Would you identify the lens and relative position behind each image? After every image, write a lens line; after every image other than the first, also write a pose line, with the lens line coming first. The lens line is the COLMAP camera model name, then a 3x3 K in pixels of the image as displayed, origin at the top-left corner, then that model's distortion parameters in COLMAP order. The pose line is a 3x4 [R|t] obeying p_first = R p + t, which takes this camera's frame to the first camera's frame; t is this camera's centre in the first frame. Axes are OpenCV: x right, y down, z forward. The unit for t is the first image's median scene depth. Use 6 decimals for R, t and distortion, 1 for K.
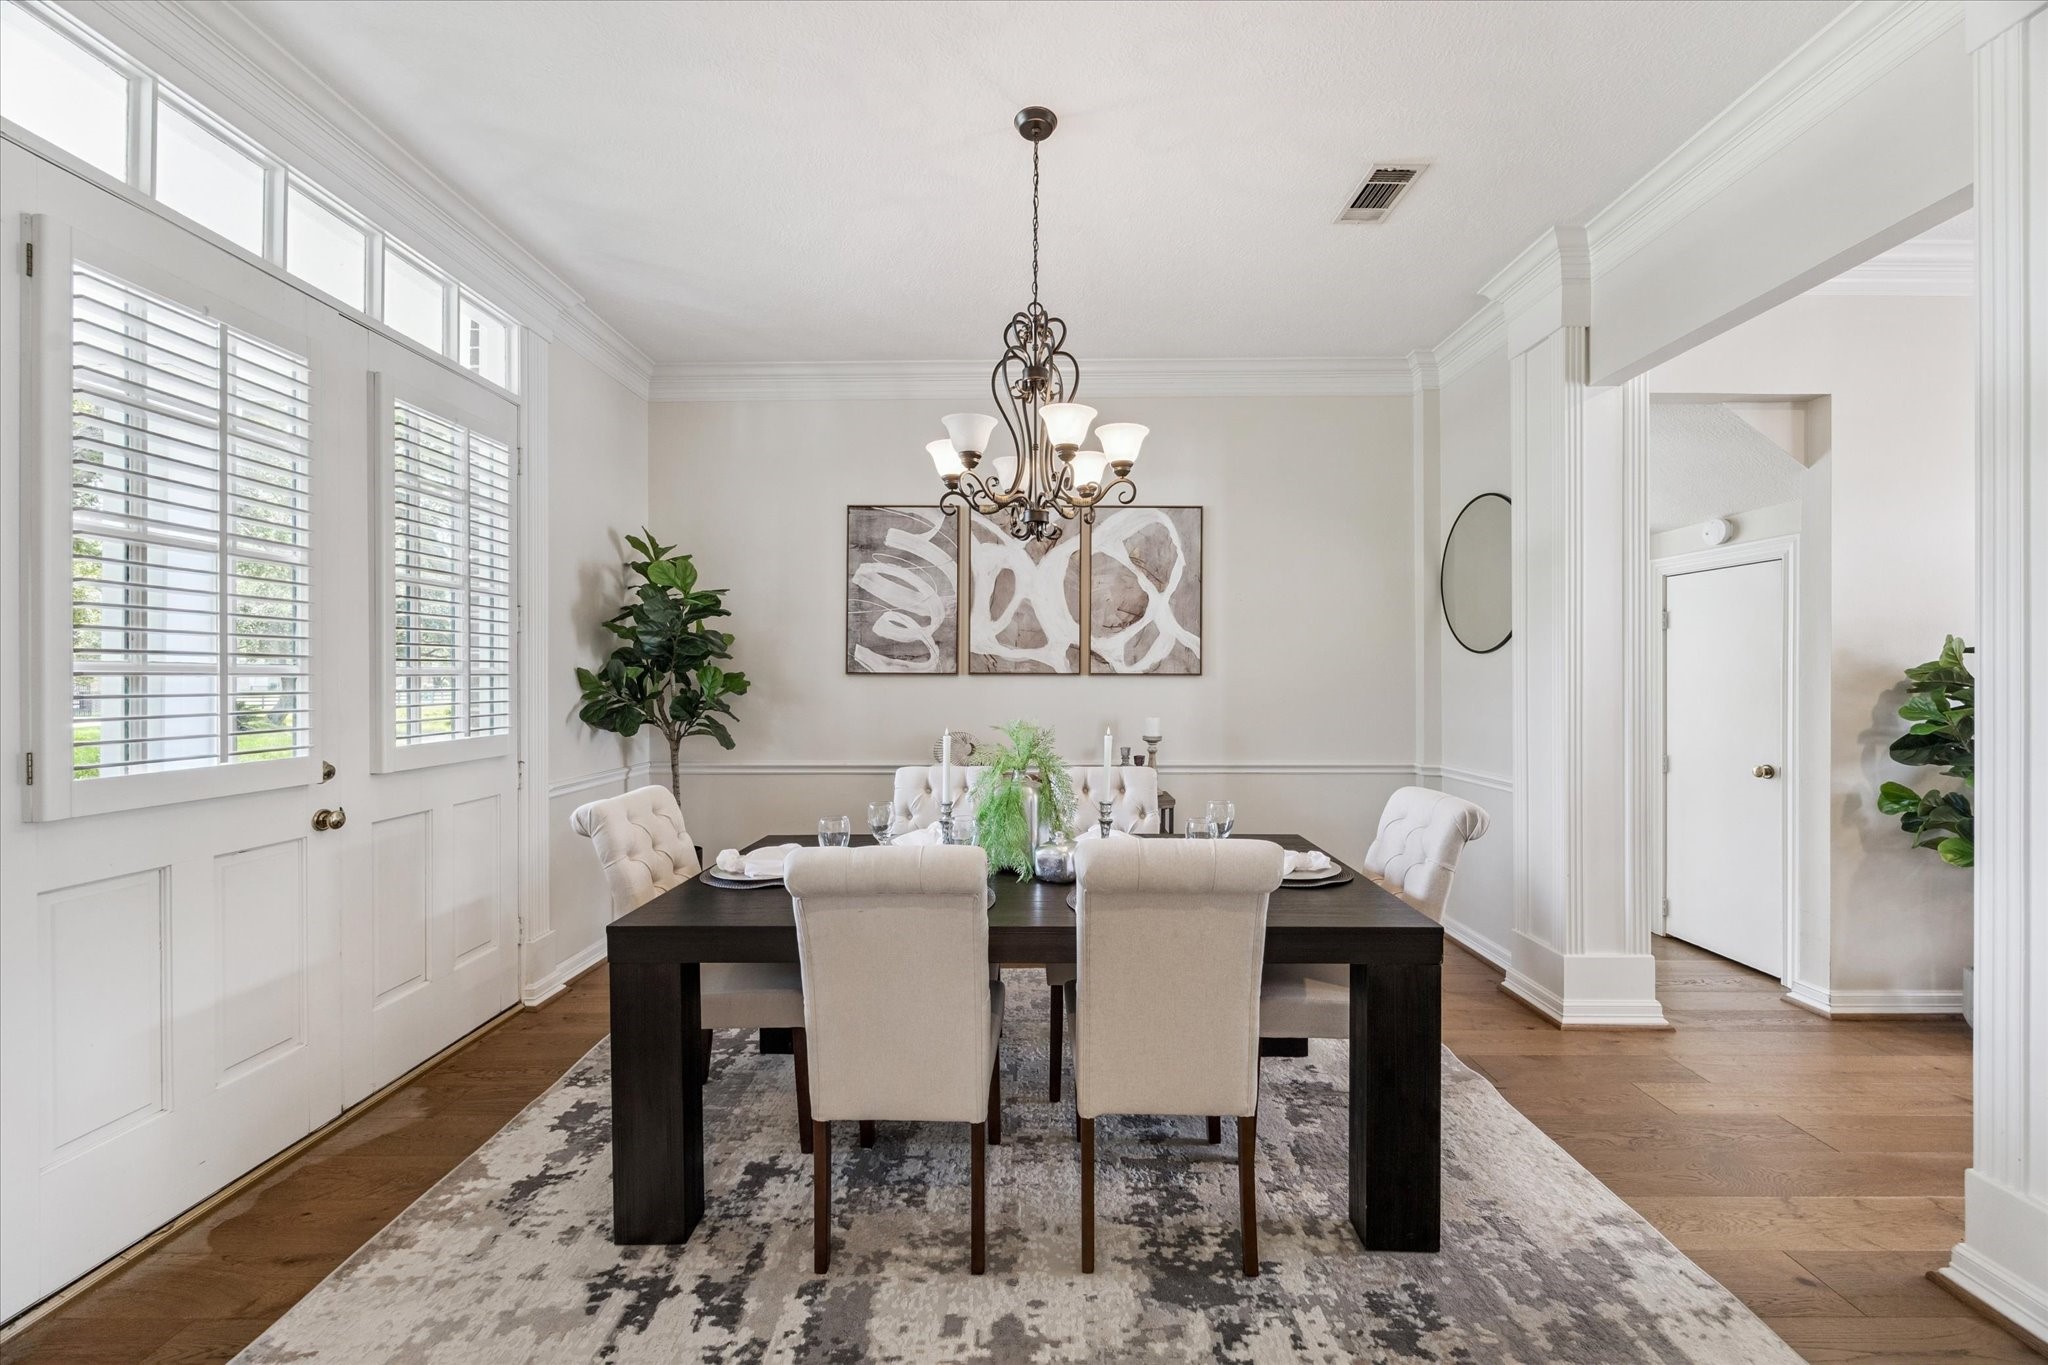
lens RADIAL K [[780.9, 0, 1021.0], [0, 780.9, 679.2], [0, 0, 1]] dist [-0.001345, -0.000077]
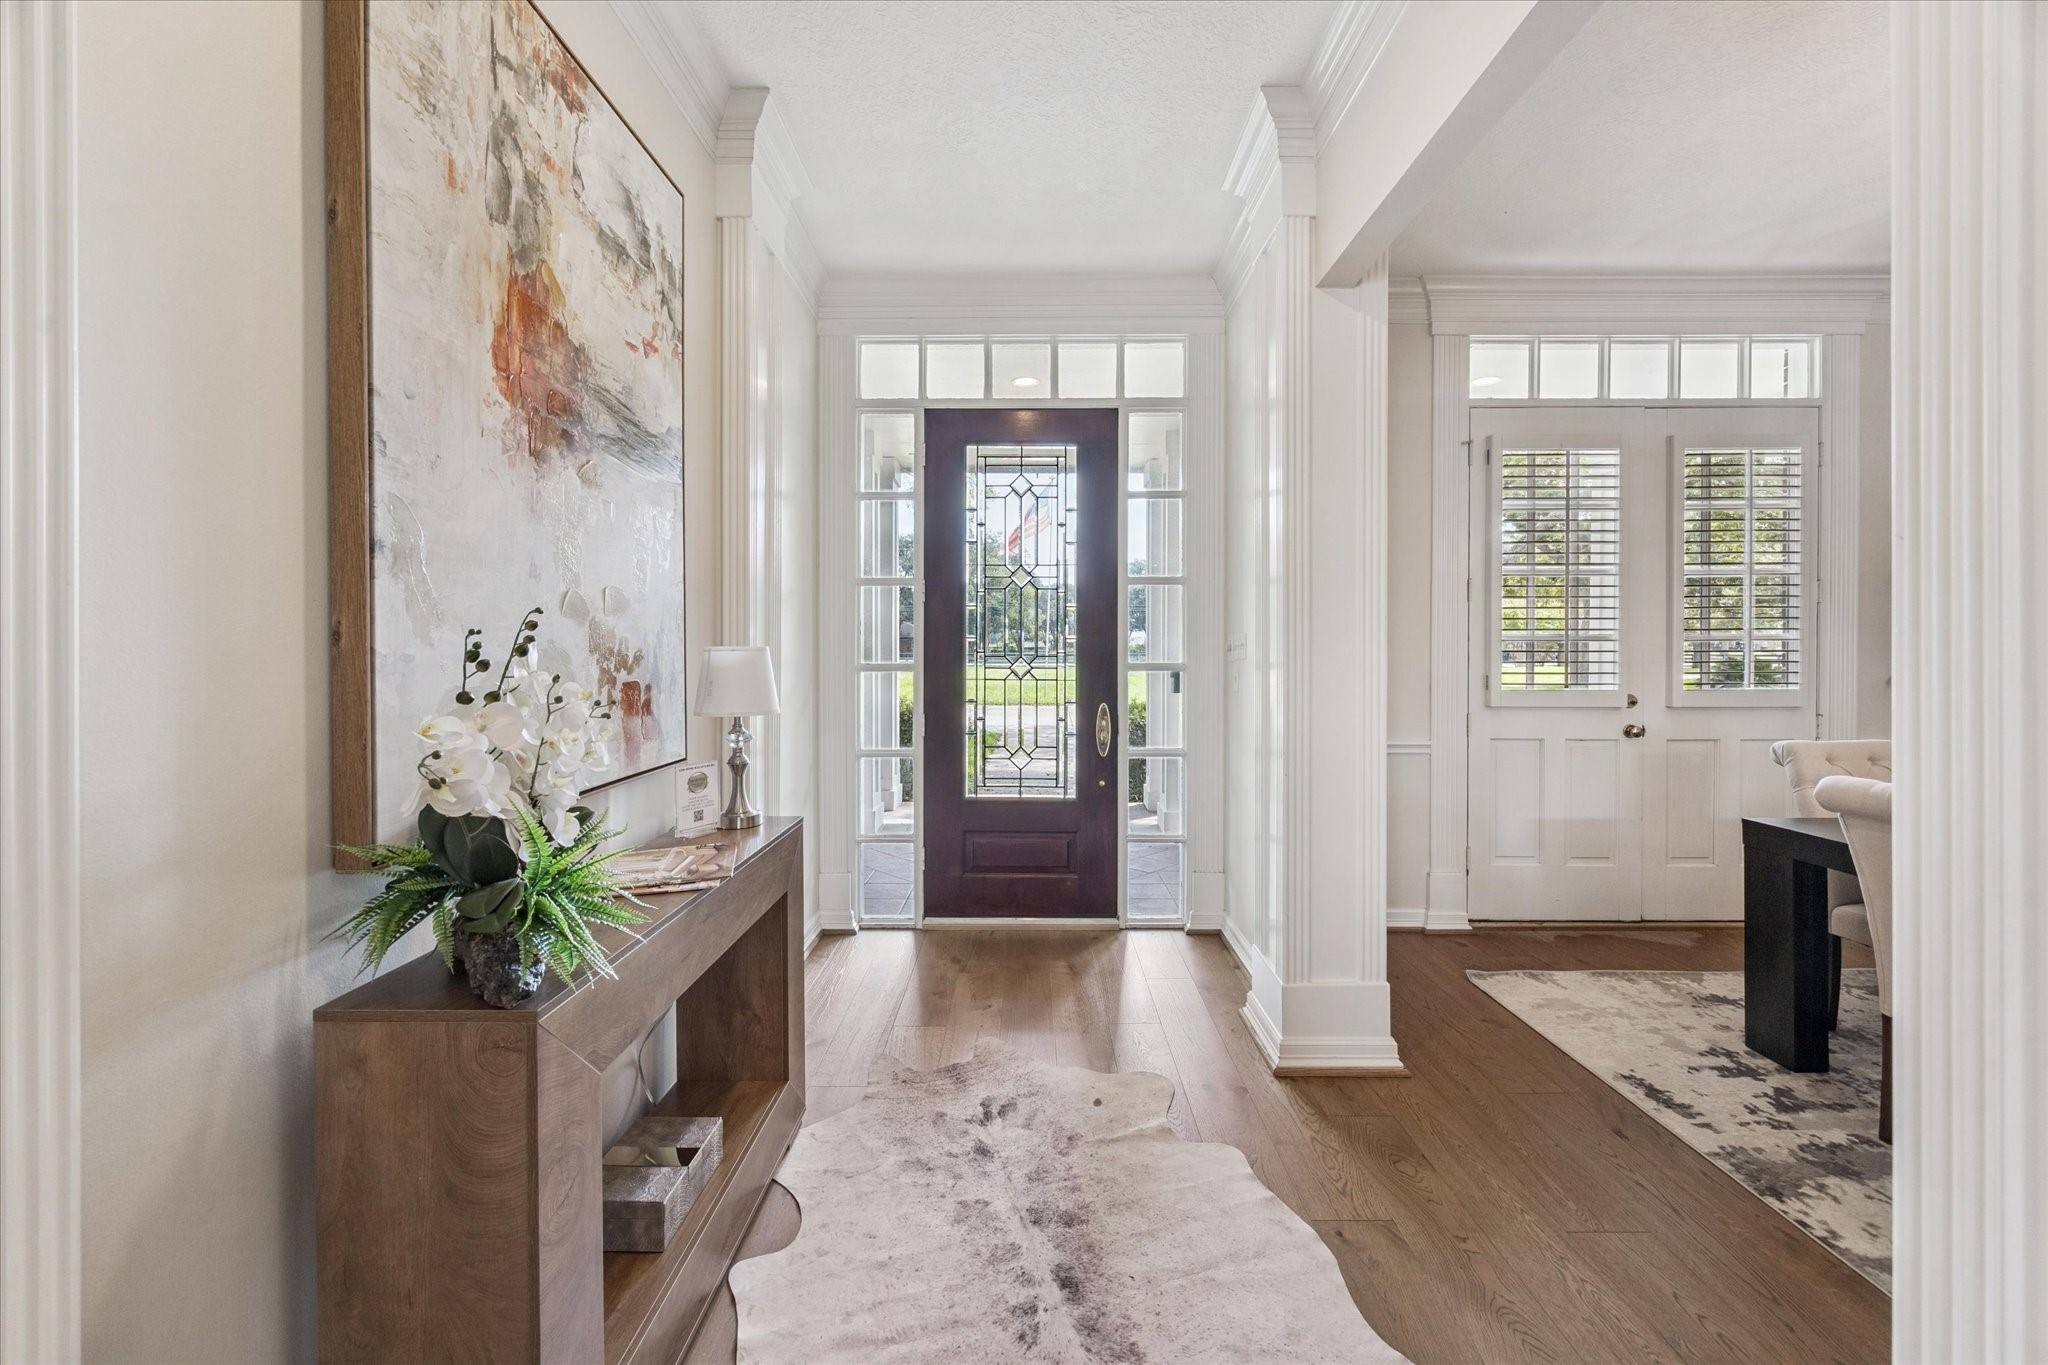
lens RADIAL K [[904.6, 0, 994.6], [0, 904.6, 650.8], [0, 0, 1]] dist [-0.000006, -0.000256]
pose [[0.004361, 0.008130, -0.999957, 0.964521], [-0.001404, 0.999966, 0.008124, 0.001621], [0.999990, 0.001368, 0.004372, -0.318277]]
